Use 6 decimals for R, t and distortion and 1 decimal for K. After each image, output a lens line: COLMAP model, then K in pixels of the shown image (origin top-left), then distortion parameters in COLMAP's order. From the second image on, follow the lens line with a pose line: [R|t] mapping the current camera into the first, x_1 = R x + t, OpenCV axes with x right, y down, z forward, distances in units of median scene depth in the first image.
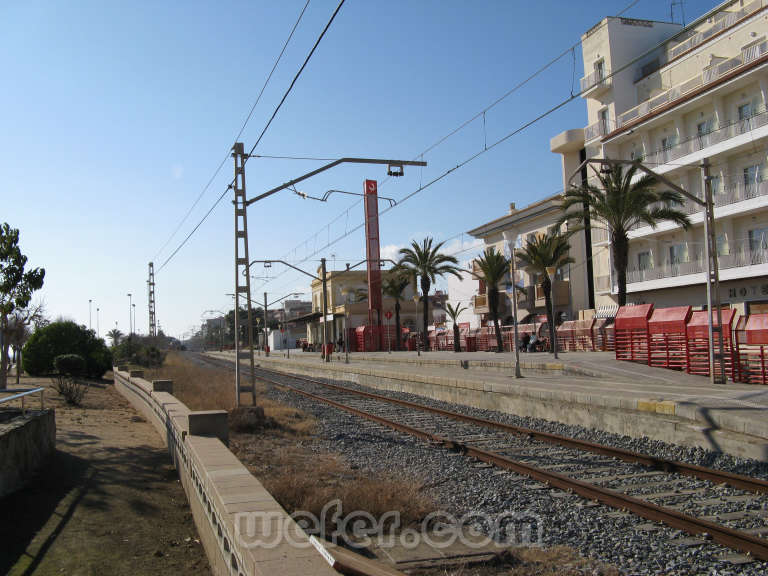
lens RADIAL K [[792.2, 0, 384.0], [0, 792.2, 288.0], [0, 0, 1]] dist [-0.205282, 0.261342]
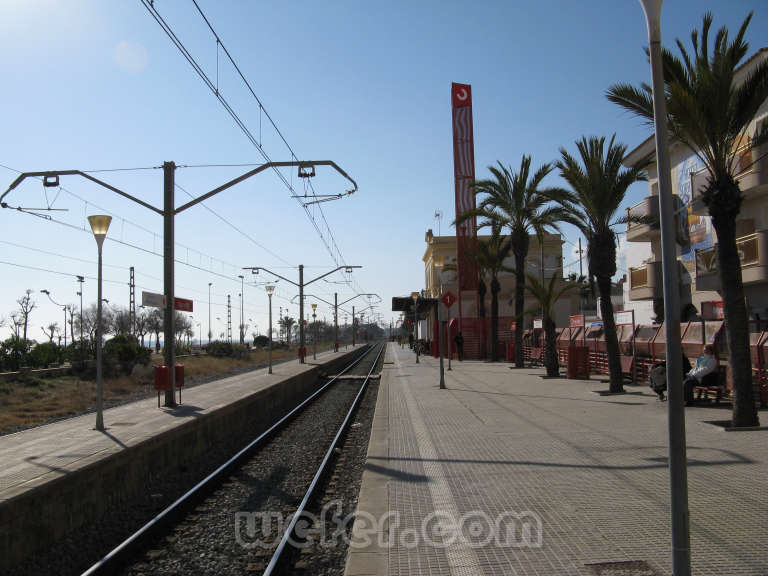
lens RADIAL K [[792.2, 0, 384.0], [0, 792.2, 288.0], [0, 0, 1]] dist [-0.205282, 0.261342]
pose [[0.962602, 0.003523, -0.270896, 0.109205], [0.000528, 0.999889, 0.014878, 0.017899], [0.270919, -0.014465, 0.962494, 0.456918]]
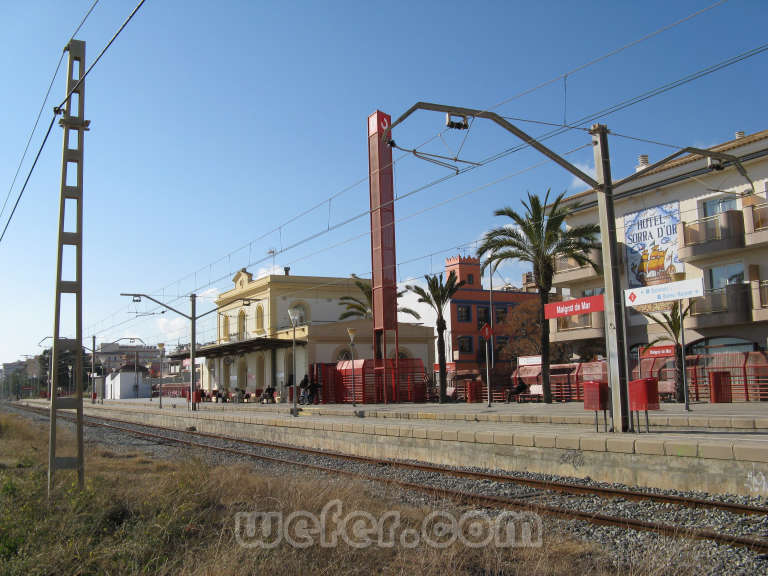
lens RADIAL K [[792.2, 0, 384.0], [0, 792.2, 288.0], [0, 0, 1]] dist [-0.205282, 0.261342]
pose [[0.970299, 0.041318, 0.238355, -0.178869], [-0.025539, 0.997296, -0.068913, 0.042271], [-0.240558, 0.060779, 0.968730, 0.513744]]
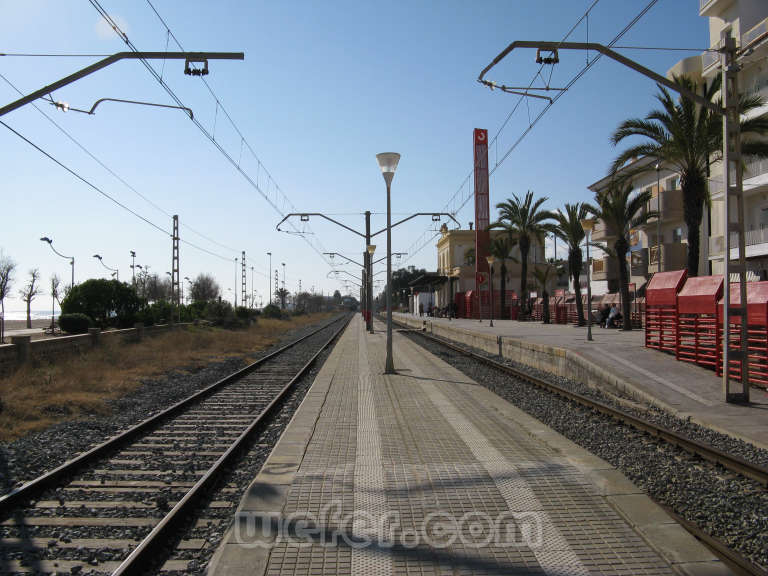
lens RADIAL K [[792.2, 0, 384.0], [0, 792.2, 288.0], [0, 0, 1]] dist [-0.205282, 0.261342]
pose [[0.971975, 0.025776, -0.233668, 0.106262], [-0.014728, 0.998695, 0.048901, 0.002905], [0.234623, -0.044089, 0.971086, 0.115288]]
